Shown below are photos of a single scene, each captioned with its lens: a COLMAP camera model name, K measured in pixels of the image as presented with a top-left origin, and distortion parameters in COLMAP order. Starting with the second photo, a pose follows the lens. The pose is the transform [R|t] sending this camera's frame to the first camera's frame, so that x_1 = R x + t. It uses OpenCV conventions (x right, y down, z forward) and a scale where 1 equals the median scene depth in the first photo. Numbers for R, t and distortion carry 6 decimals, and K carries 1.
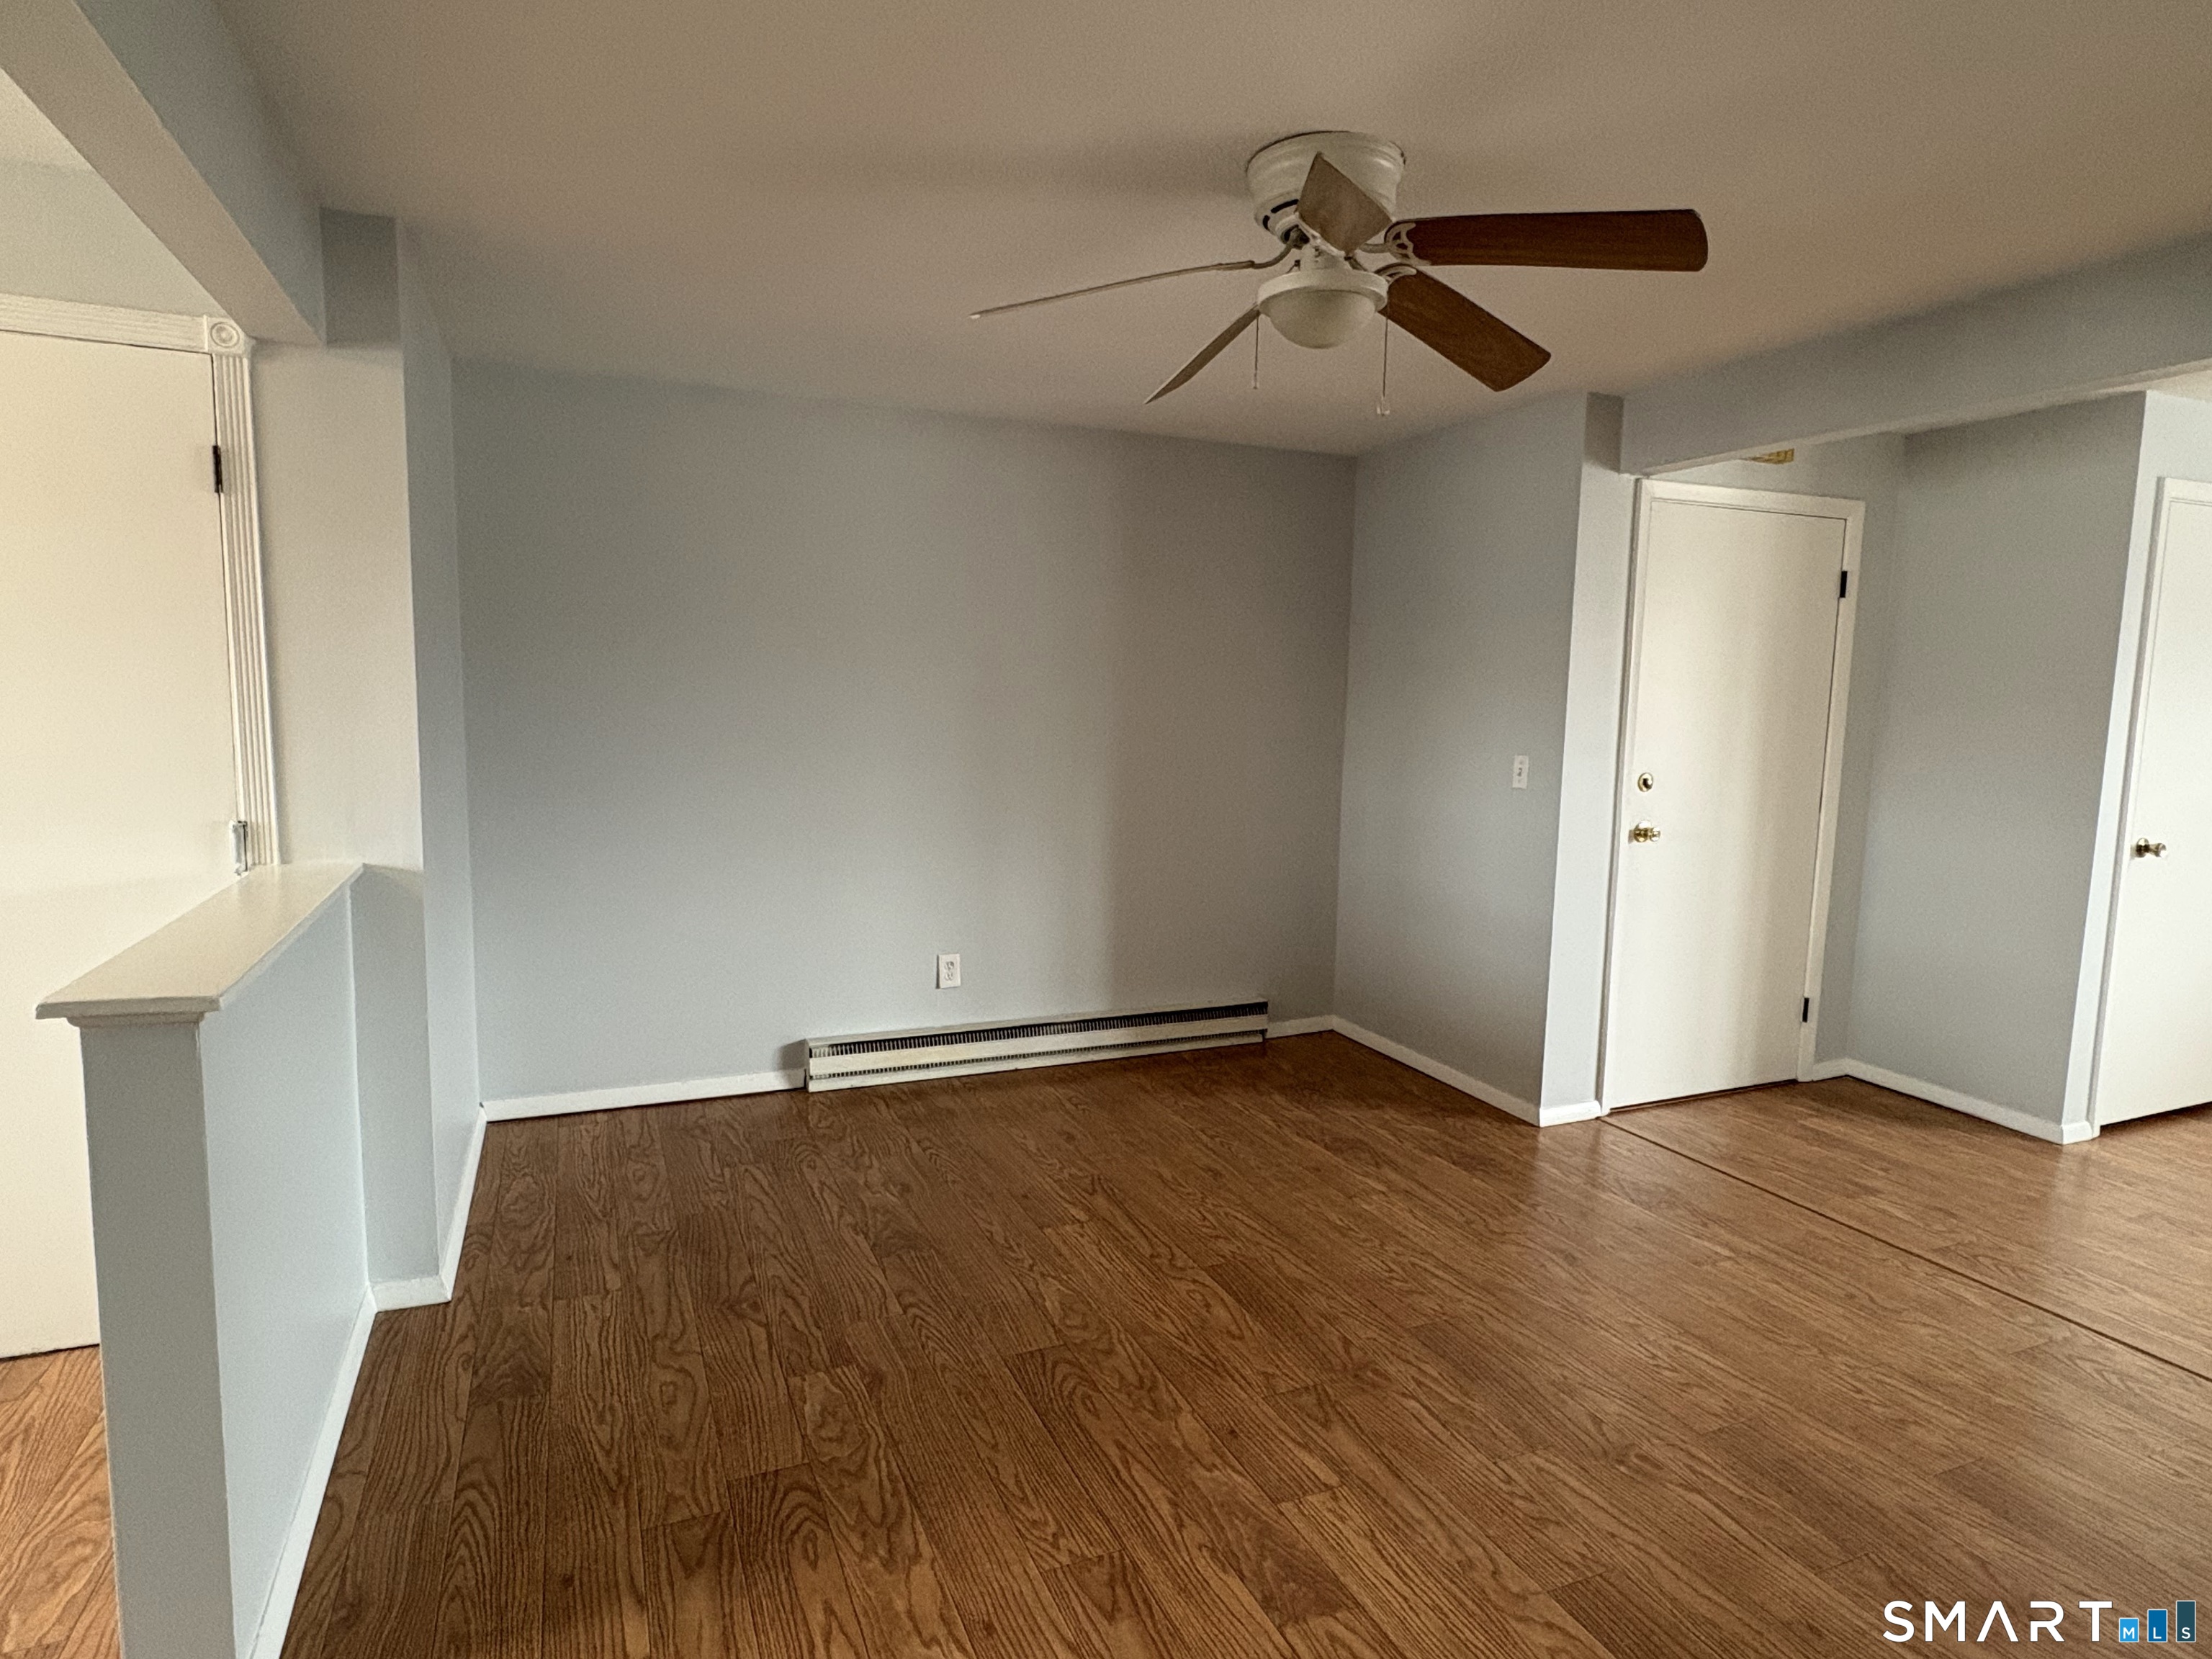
lens RADIAL K [[1246.5, 0, 1107.6], [0, 1246.5, 825.7], [0, 0, 1]] dist [0.004561, 0.000519]
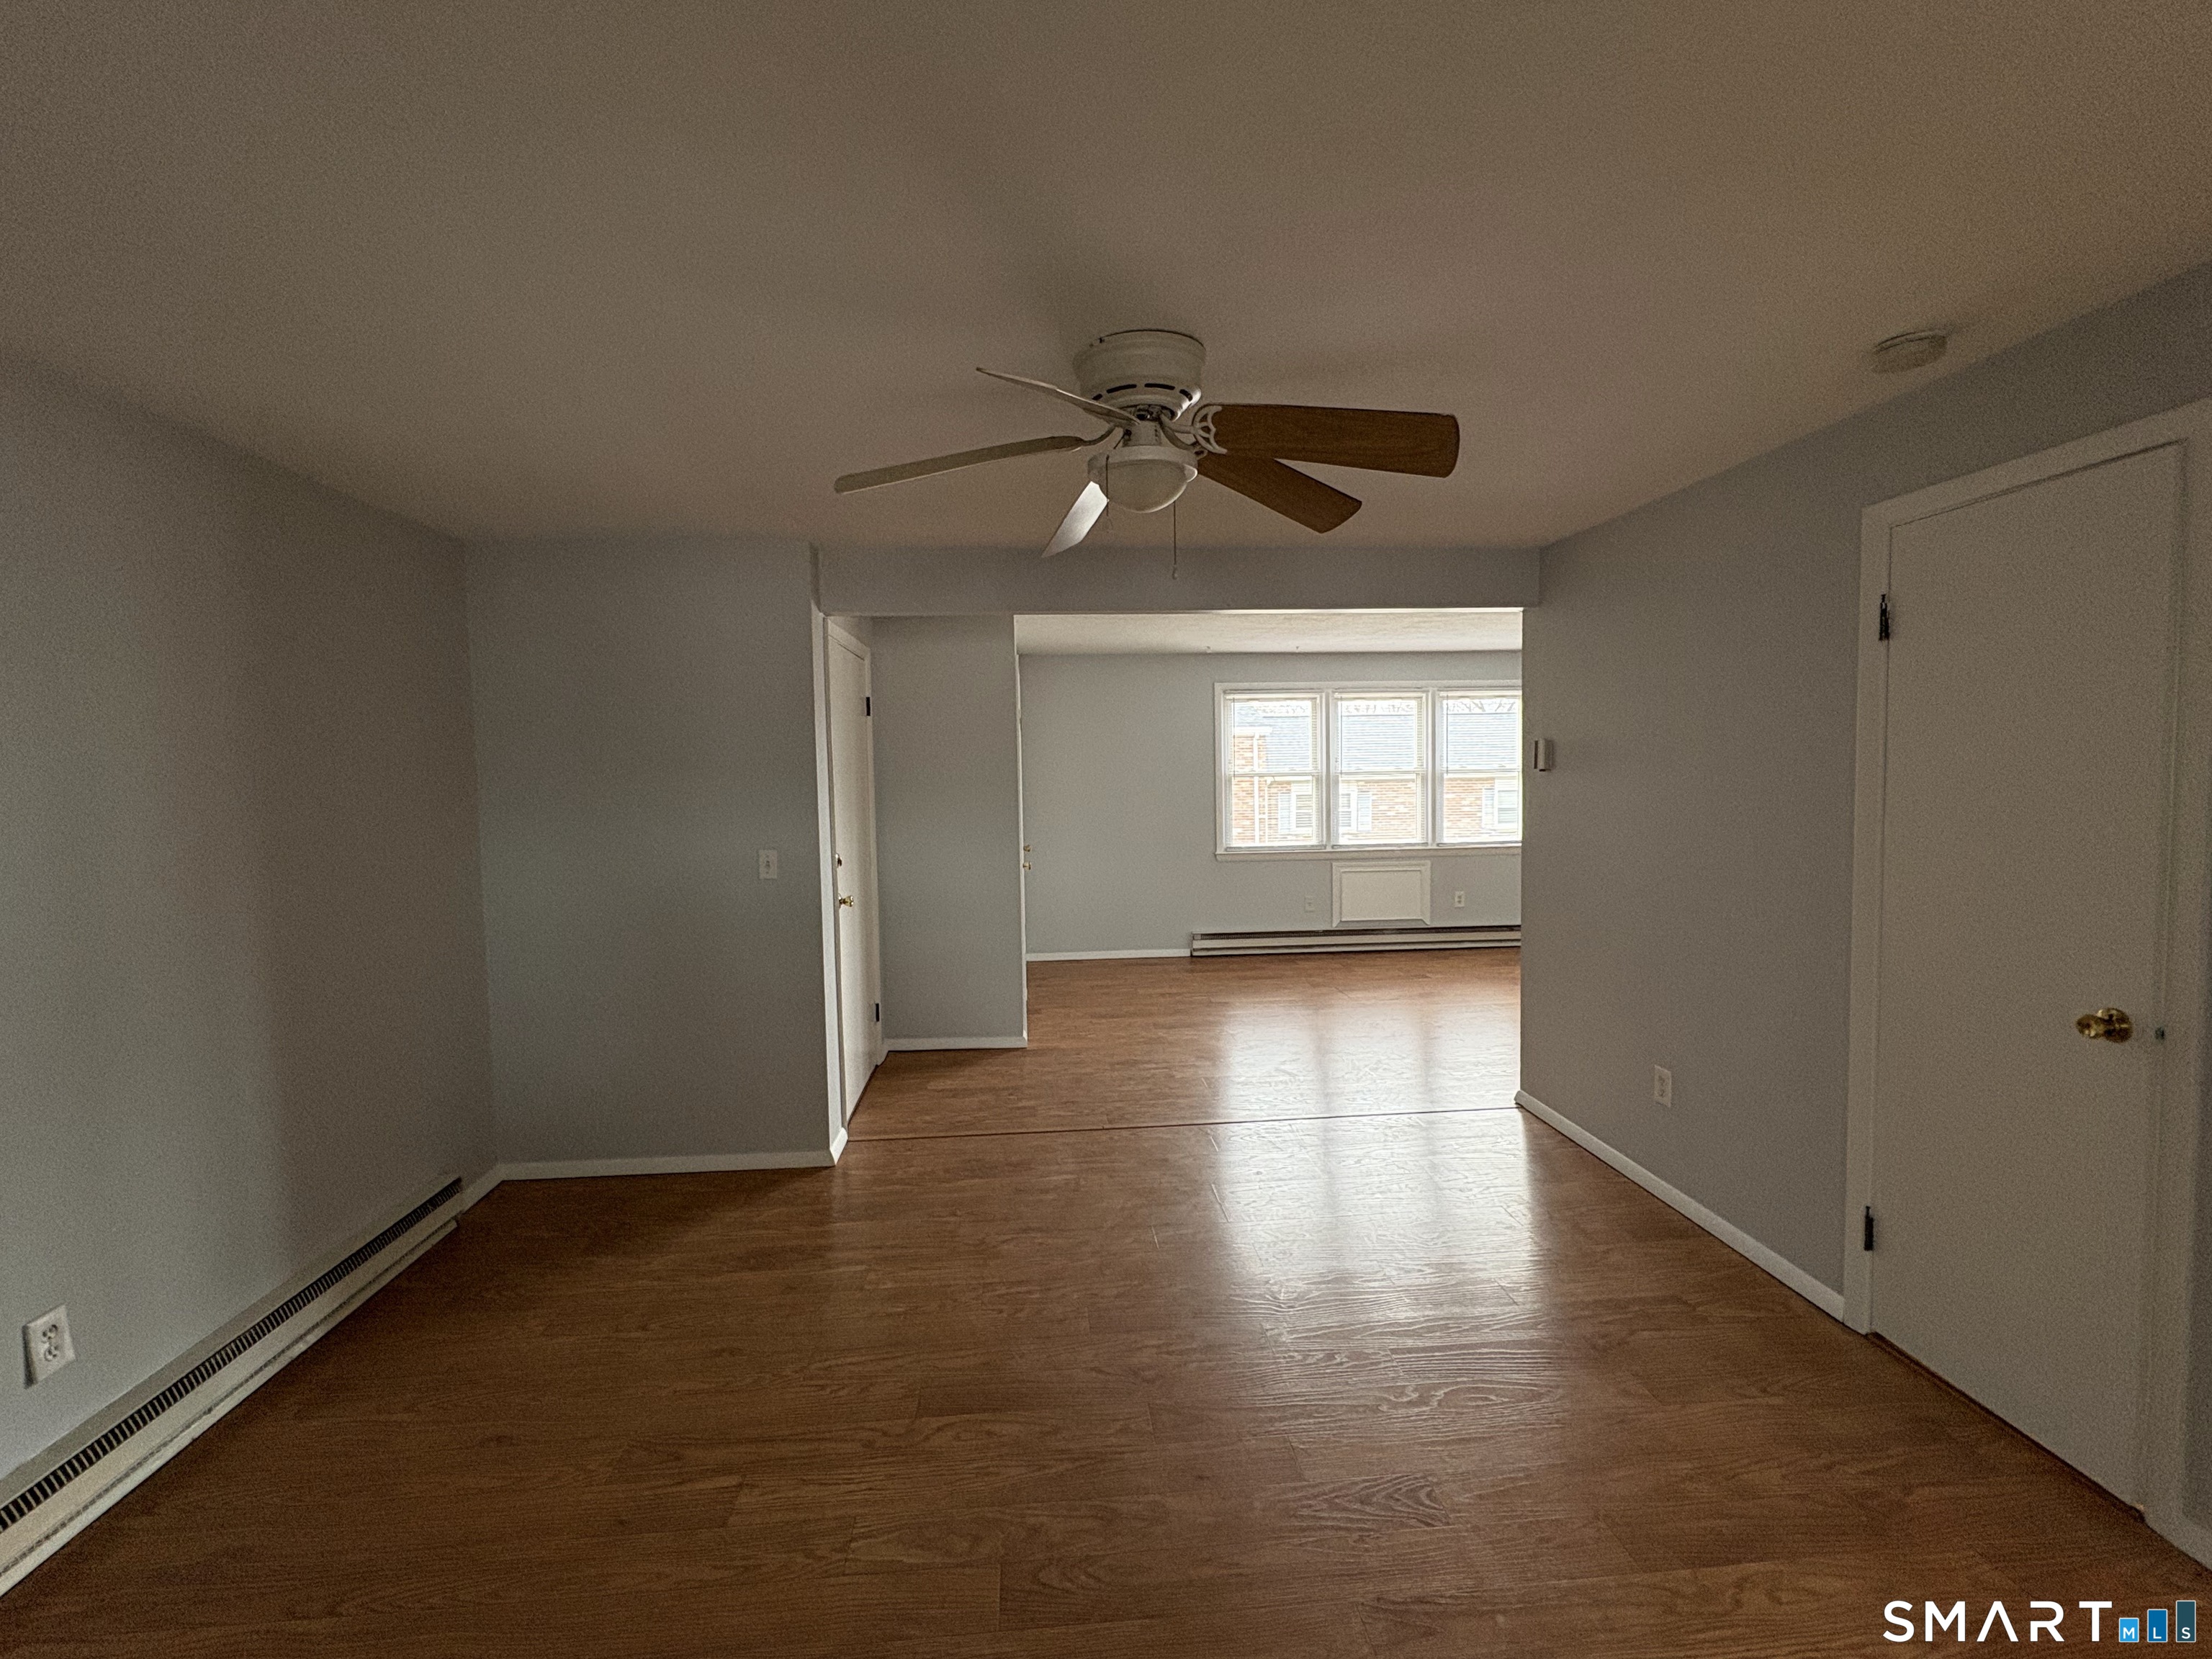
lens RADIAL K [[971.9, 0, 1102.8], [0, 971.9, 872.6], [0, 0, 1]] dist [-0.015467, -0.000452]
pose [[0.306037, -0.120630, 0.944346, -0.391304], [0.127345, 0.988213, 0.084965, -0.071673], [-0.943464, 0.094256, 0.317791, 0.450090]]
